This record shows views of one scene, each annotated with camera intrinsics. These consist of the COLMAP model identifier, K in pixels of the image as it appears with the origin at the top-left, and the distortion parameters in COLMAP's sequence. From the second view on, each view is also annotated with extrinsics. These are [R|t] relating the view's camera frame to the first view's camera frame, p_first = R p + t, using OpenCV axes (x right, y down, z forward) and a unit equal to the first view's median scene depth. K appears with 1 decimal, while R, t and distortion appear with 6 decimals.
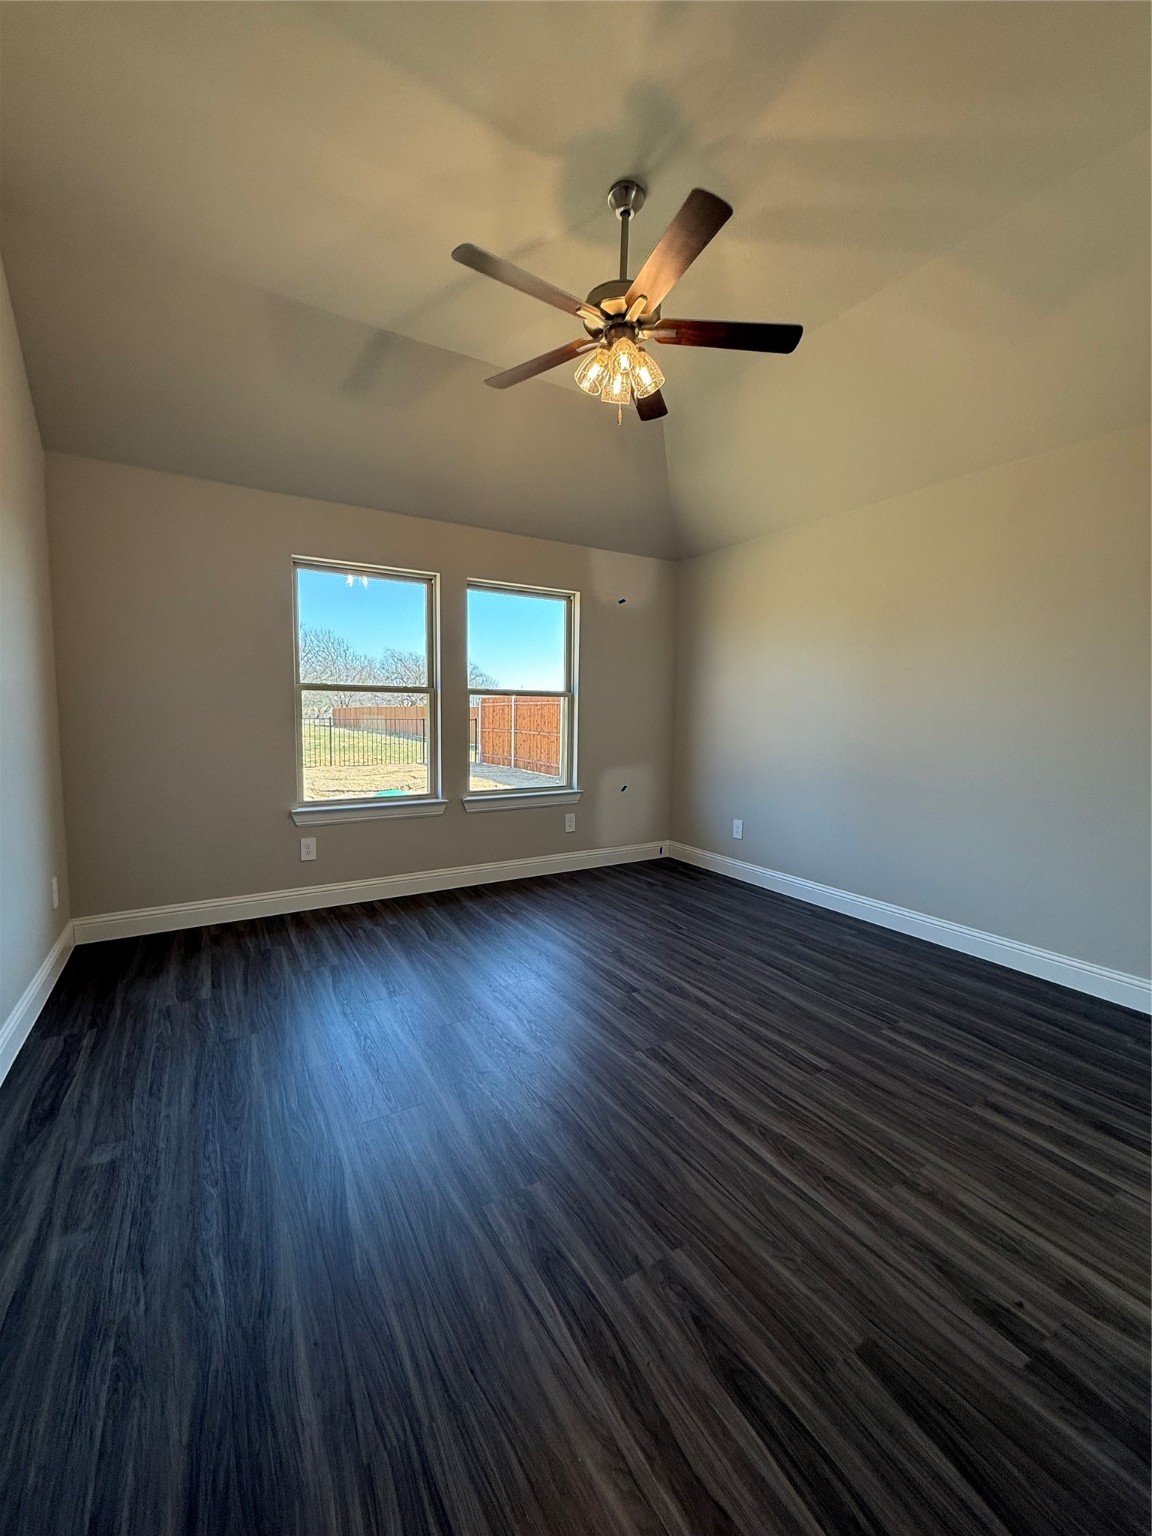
lens RADIAL K [[611.8, 0, 573.0], [0, 611.8, 761.6], [0, 0, 1]] dist [-0.000826, 0.000324]
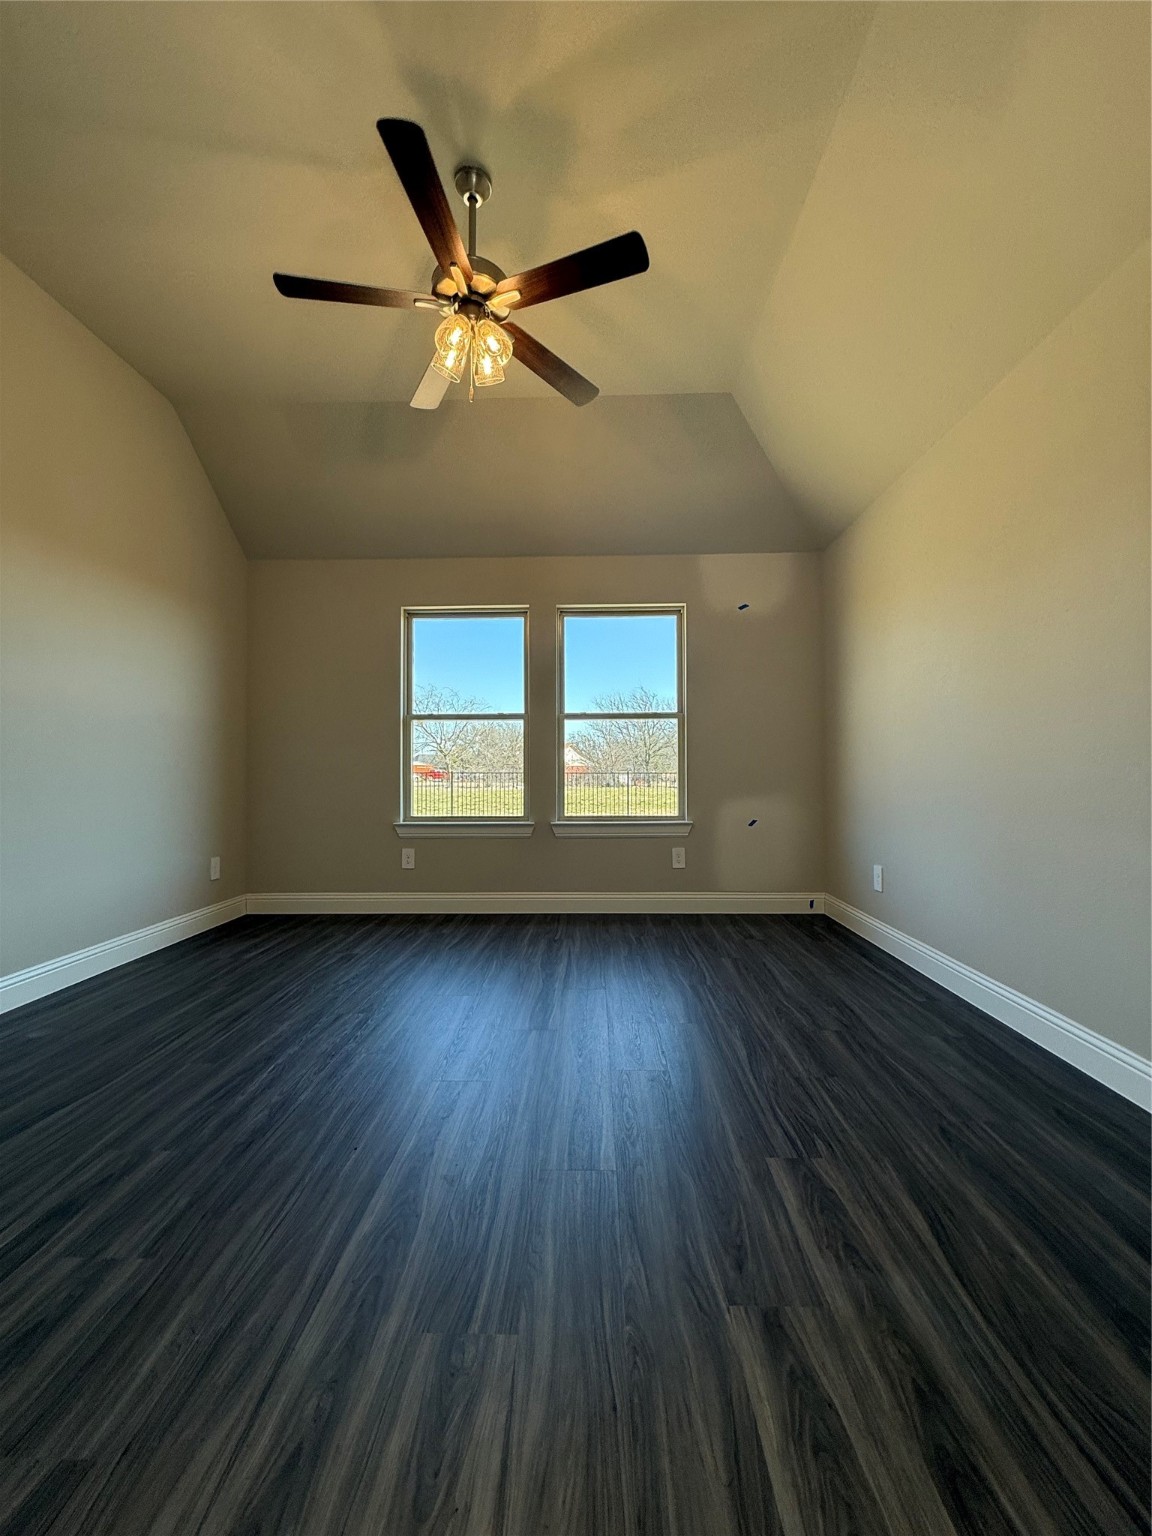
lens RADIAL K [[611.8, 0, 575.1], [0, 611.8, 755.2], [0, 0, 1]] dist [-0.000826, 0.000324]
pose [[0.839671, -0.032057, -0.542148, 0.396329], [-0.031674, 0.993667, -0.107810, 0.058732], [0.542170, 0.107697, 0.833338, 0.185024]]
